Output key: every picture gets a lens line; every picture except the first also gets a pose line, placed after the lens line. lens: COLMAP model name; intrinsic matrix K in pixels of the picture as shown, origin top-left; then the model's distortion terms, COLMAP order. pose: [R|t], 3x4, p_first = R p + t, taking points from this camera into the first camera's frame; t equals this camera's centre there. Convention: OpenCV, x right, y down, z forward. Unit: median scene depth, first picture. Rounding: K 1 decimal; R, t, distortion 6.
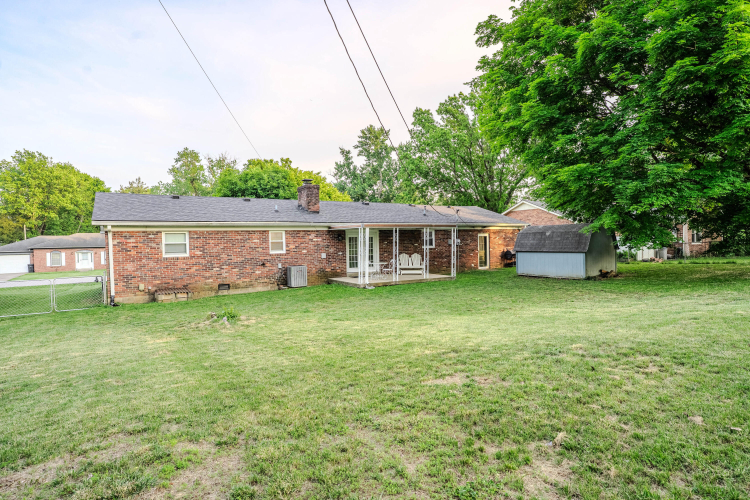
lens RADIAL K [[416.4, 0, 376.8], [0, 416.4, 249.9], [0, 0, 1]] dist [-0.005864, 0.001475]
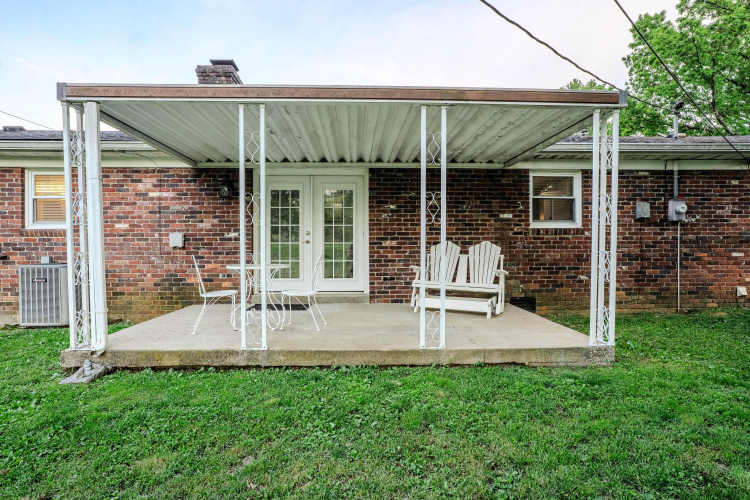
lens RADIAL K [[416.4, 0, 376.8], [0, 416.4, 249.9], [0, 0, 1]] dist [-0.005864, 0.001475]
pose [[0.864252, 0.018104, -0.502734, 0.179117], [-0.027380, 0.999564, -0.011074, 0.019847], [0.502314, 0.023335, 0.864370, 0.715817]]
